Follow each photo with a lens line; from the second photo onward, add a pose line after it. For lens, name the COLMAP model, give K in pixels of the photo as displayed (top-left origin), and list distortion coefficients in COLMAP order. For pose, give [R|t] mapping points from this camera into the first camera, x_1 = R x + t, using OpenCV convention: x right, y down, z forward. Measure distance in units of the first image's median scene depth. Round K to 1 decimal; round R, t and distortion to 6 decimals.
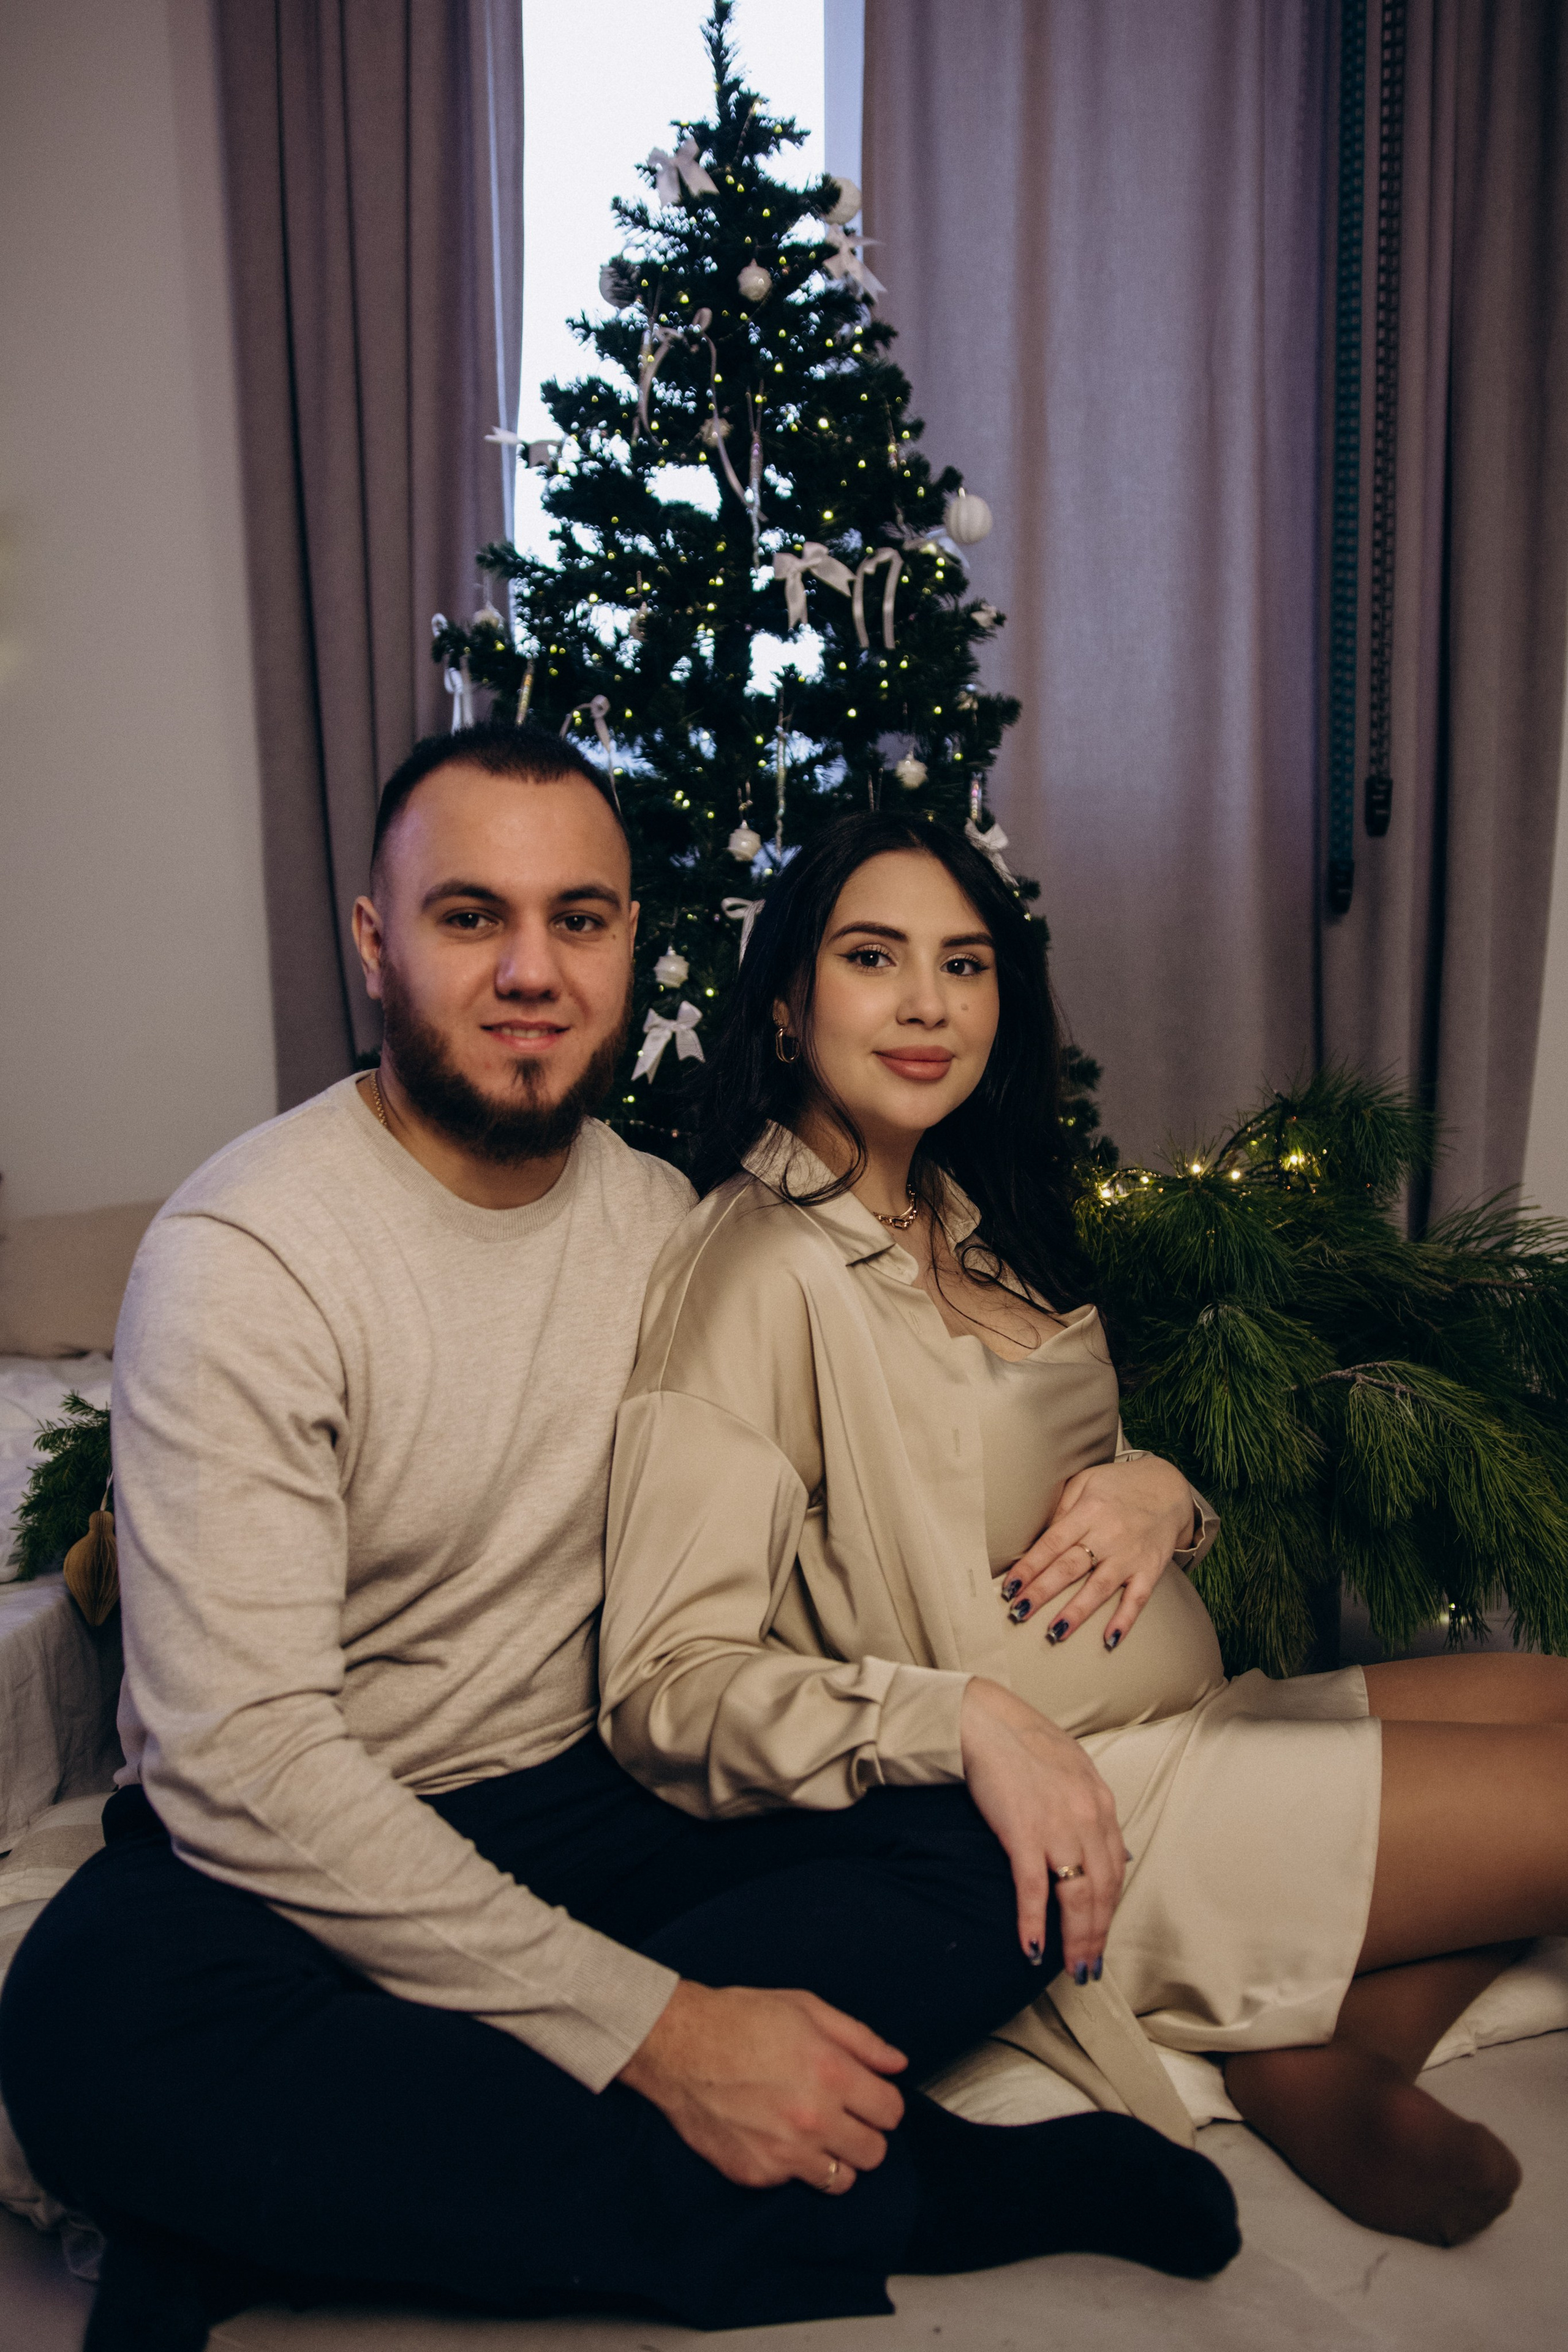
lens RADIAL K [[2221.3, 0, 787.7], [0, 2221.3, 1157.2], [0, 0, 1]] dist [-0.004925, 0.000000]
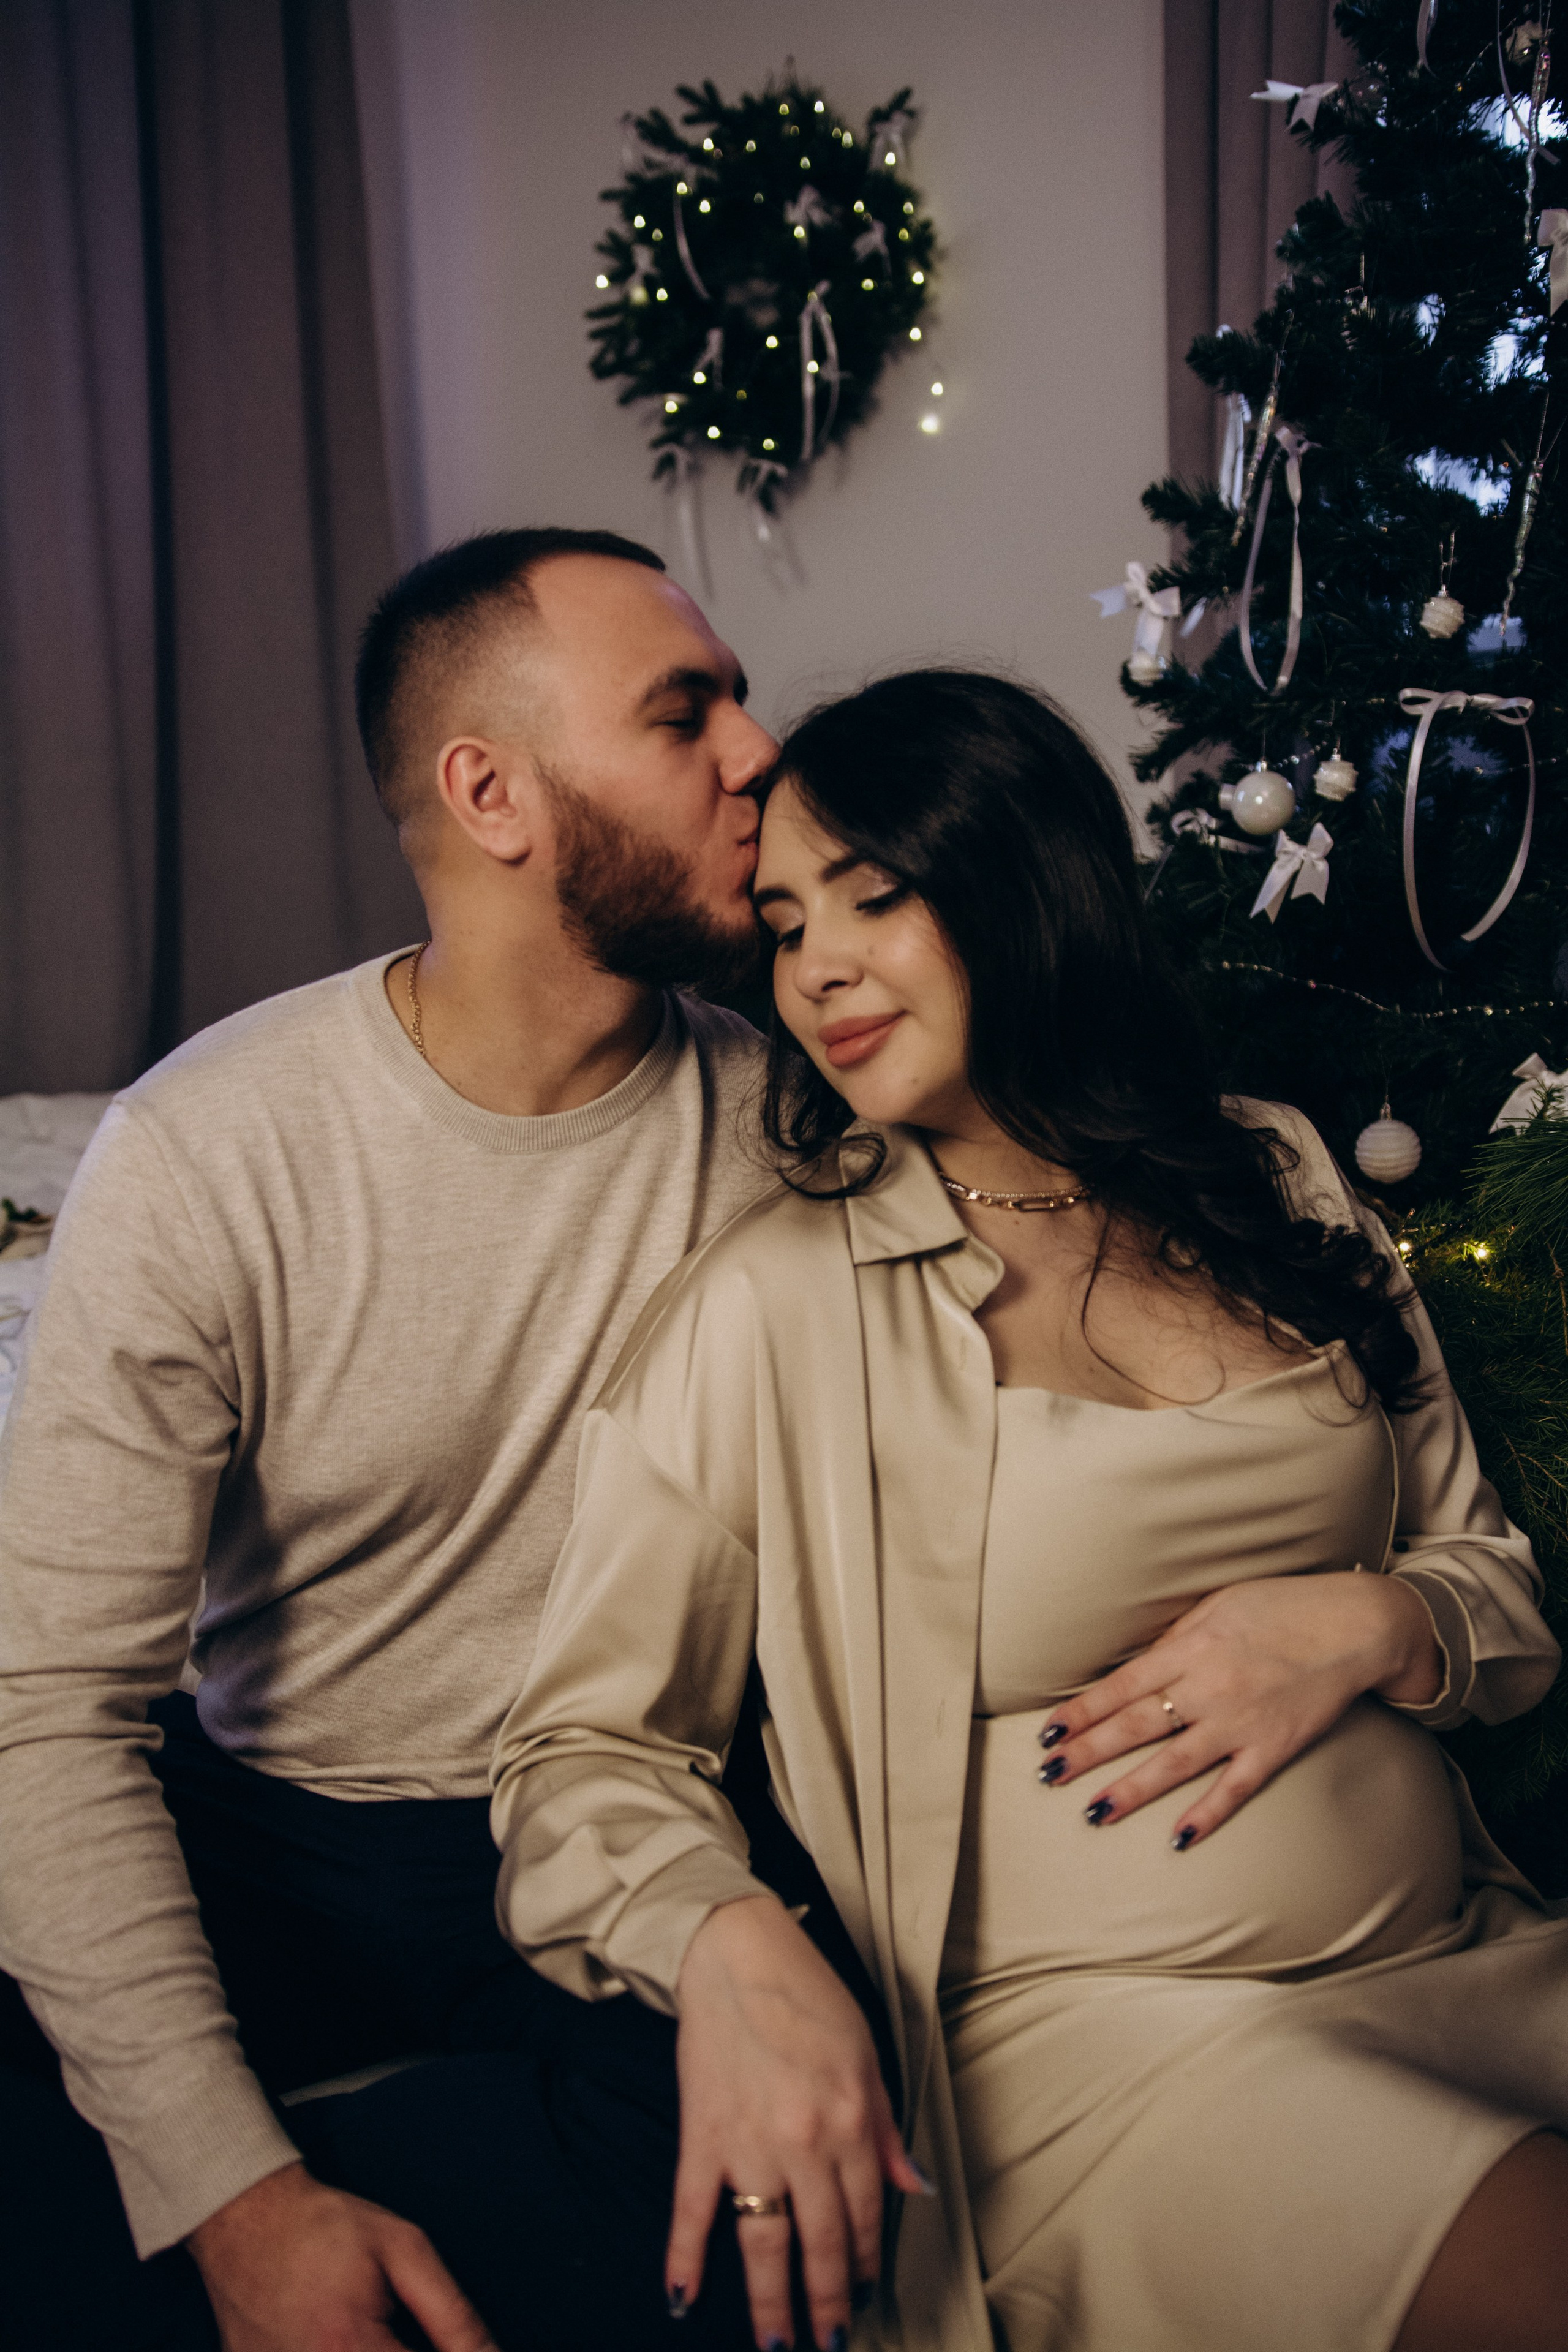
lens RADIAL K [[2221.3, 0, 794.6], [0, 2221.3, 1167.8], [0, 0, 1]] dist [-0.004925, 0.000000]
pose [[0.845818, 0.124158, -0.518823, 0.183411], [-0.060223, 0.988546, 0.138386, -0.038024], [0.530062, -0.085805, 0.843606, 0.180845]]
